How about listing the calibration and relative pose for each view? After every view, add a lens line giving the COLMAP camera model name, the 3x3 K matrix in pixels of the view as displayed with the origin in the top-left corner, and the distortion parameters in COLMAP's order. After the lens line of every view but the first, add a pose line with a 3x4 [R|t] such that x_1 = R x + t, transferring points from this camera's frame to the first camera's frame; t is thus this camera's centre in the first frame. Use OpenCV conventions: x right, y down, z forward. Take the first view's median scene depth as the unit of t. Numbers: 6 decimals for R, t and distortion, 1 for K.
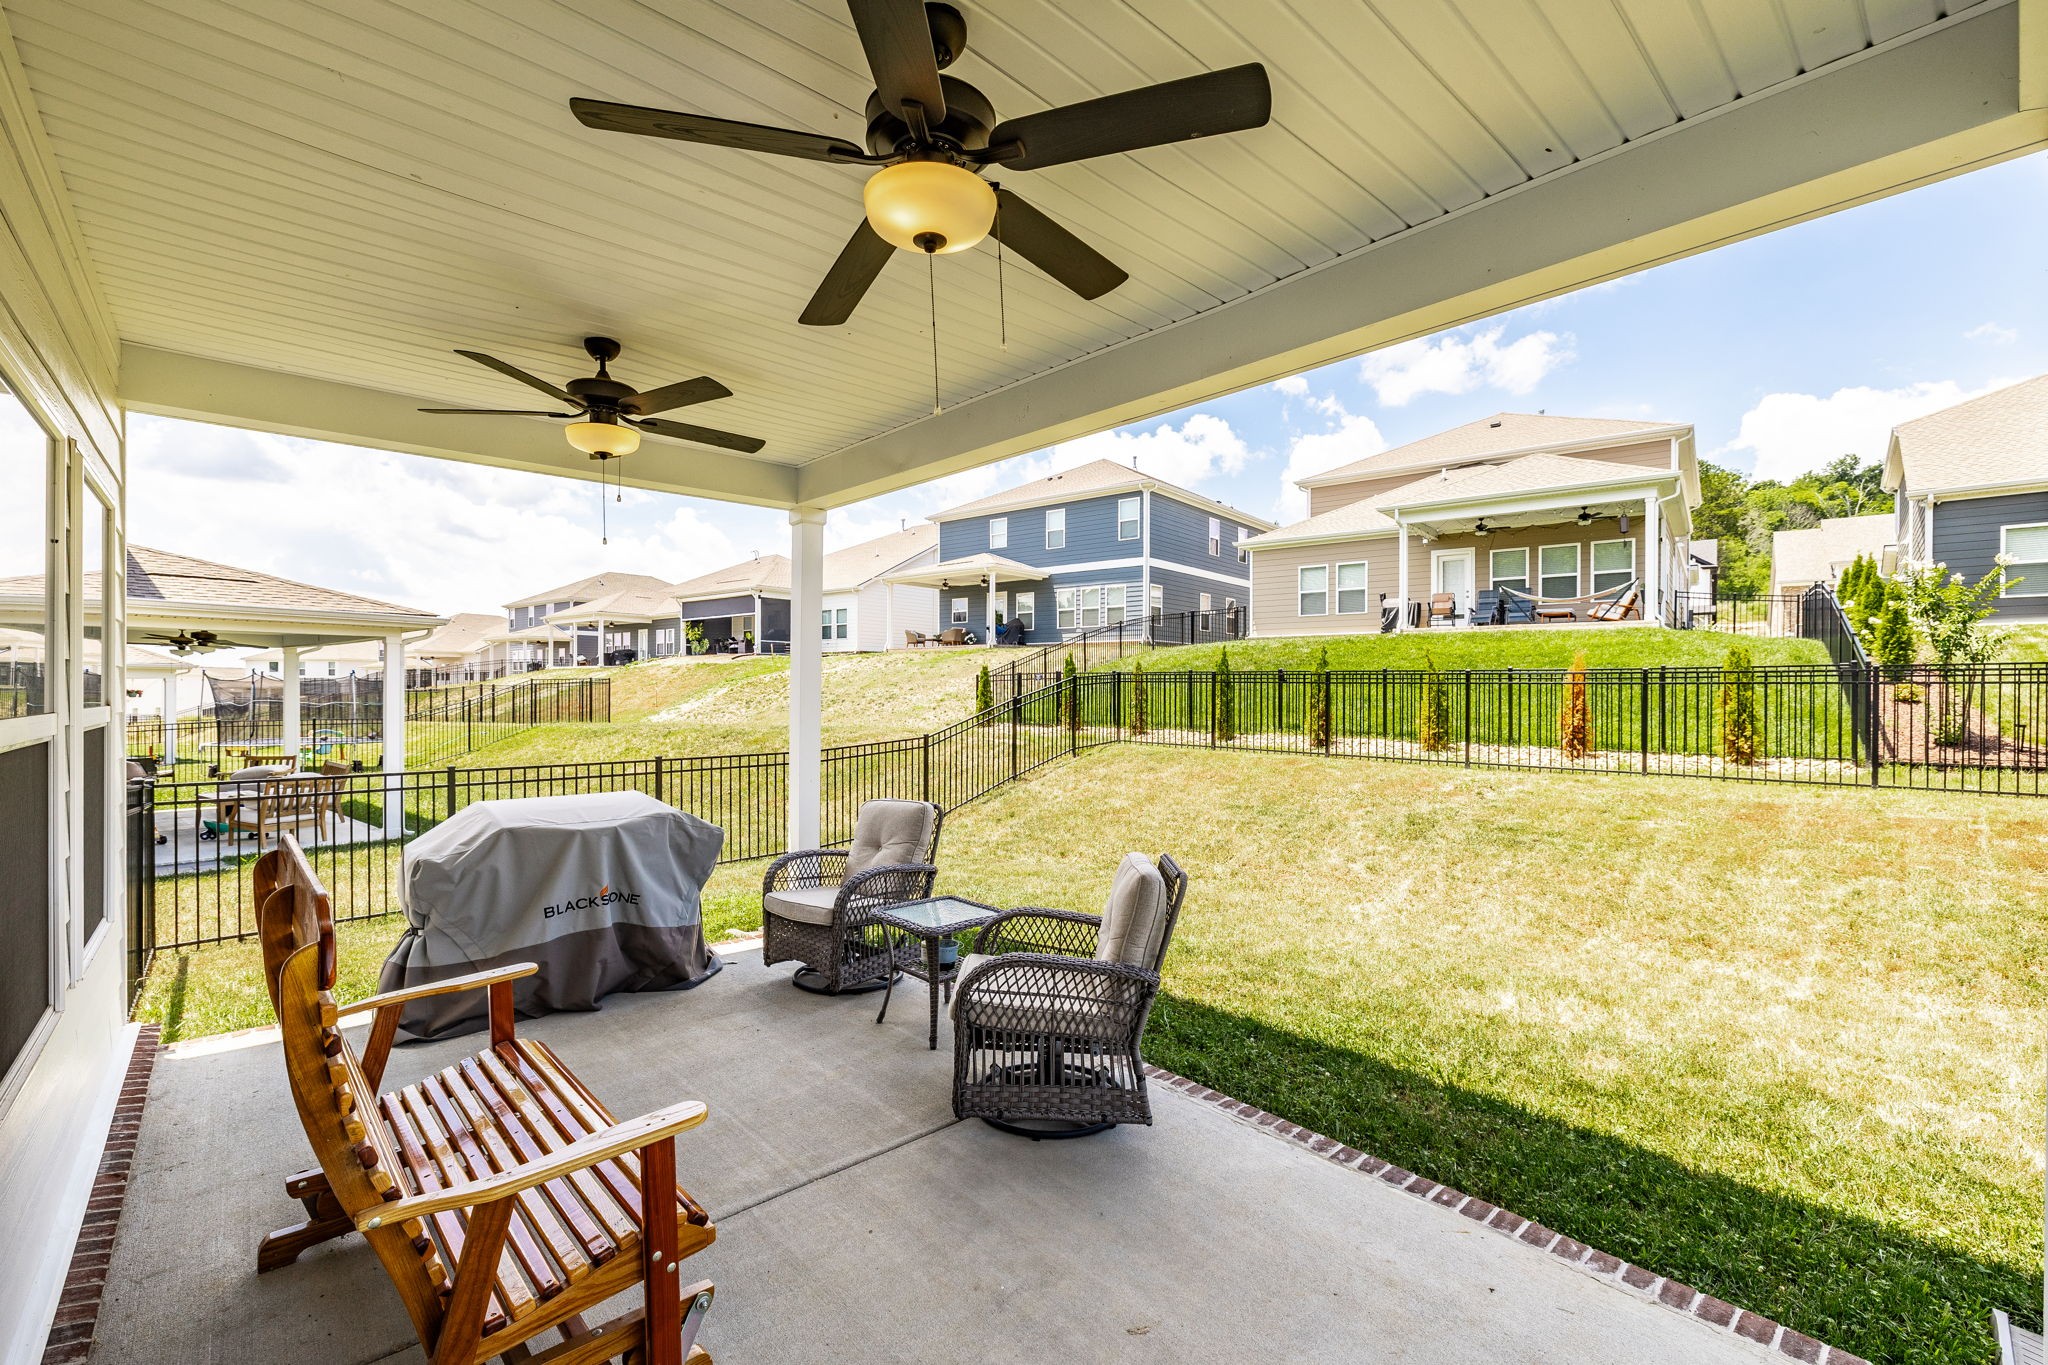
lens RADIAL K [[874.6, 0, 1010.3], [0, 874.6, 689.9], [0, 0, 1]] dist [-0.000011, 0.000100]
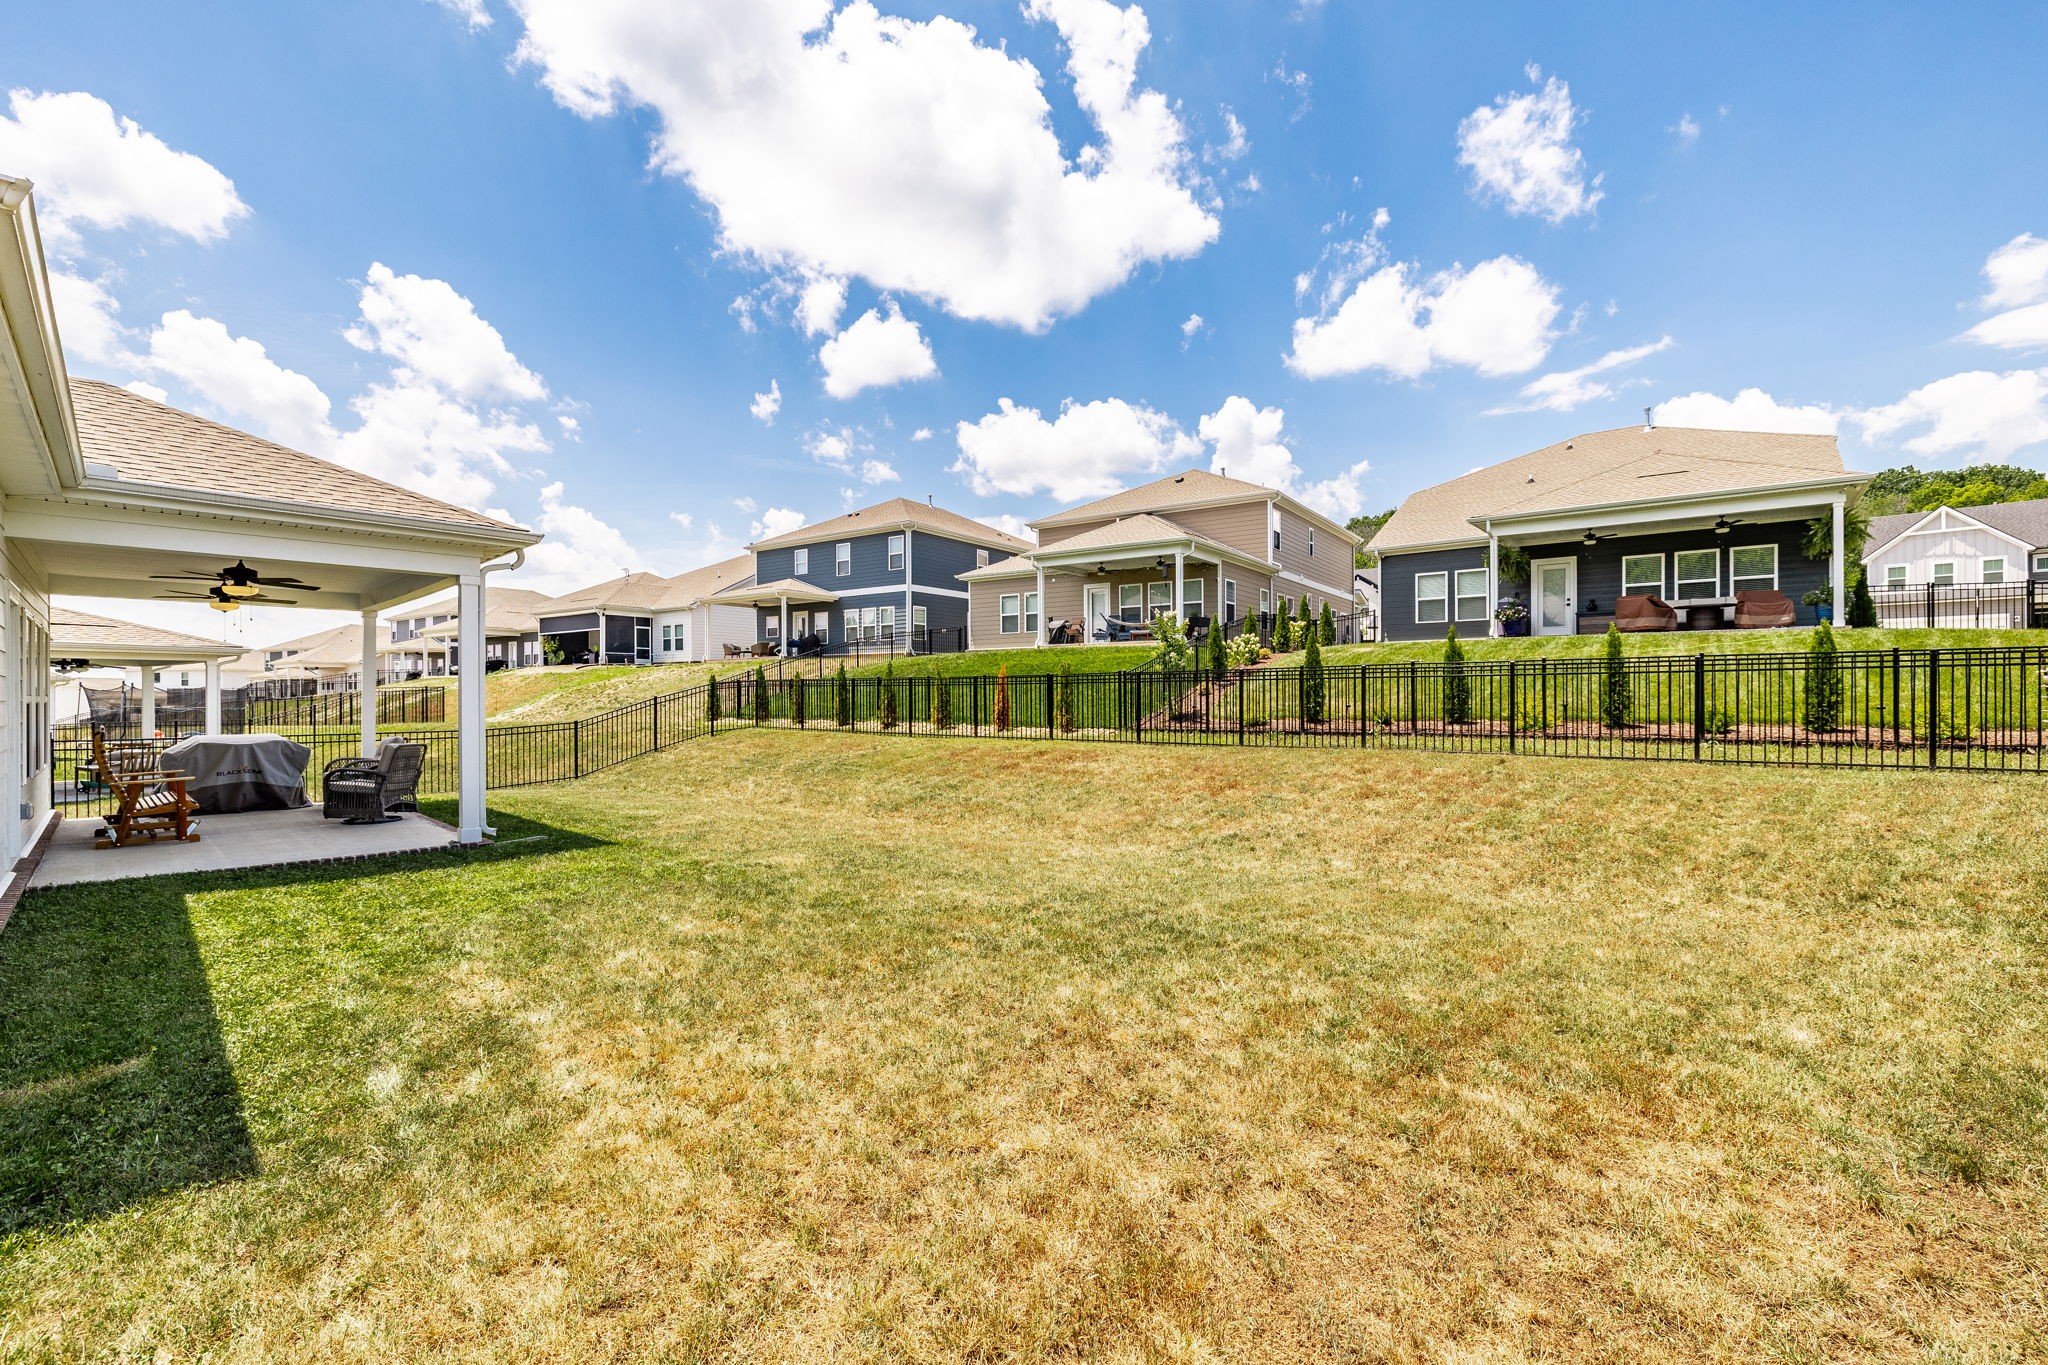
lens RADIAL K [[854.2, 0, 990.1], [0, 854.2, 689.7], [0, 0, 1]] dist [0.004124, 0.000399]
pose [[0.997610, -0.008020, 0.068626, 0.177645], [0.008397, 0.999951, -0.005206, 0.003238], [-0.068581, 0.005770, 0.997629, -0.191728]]
